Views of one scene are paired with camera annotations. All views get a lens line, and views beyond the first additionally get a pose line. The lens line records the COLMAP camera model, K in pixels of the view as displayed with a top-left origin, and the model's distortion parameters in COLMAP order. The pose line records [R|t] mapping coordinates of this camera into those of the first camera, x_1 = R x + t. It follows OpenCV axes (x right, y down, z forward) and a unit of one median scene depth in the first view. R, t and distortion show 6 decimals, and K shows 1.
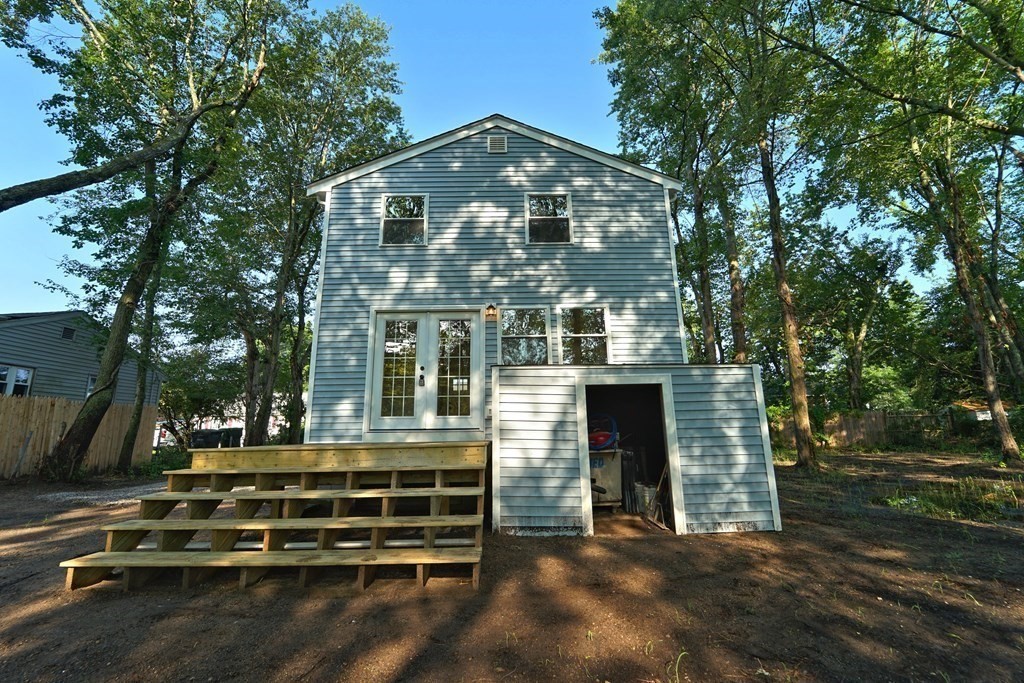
lens RADIAL K [[416.4, 0, 510.8], [0, 416.4, 342.5], [0, 0, 1]] dist [-0.022064, 0.000067]
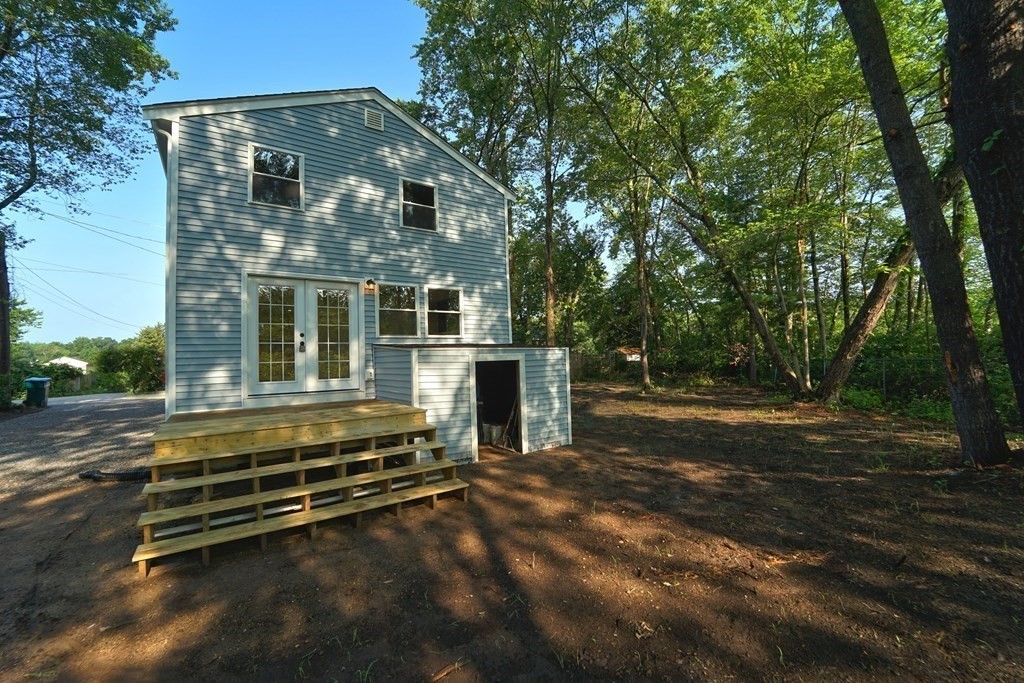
lens RADIAL K [[416.4, 0, 510.8], [0, 416.4, 342.5], [0, 0, 1]] dist [-0.022064, 0.000067]
pose [[0.823884, 0.014674, 0.566568, -0.358665], [-0.108124, 0.985374, 0.131709, -0.110255], [-0.556348, -0.169773, 0.813421, -0.140048]]
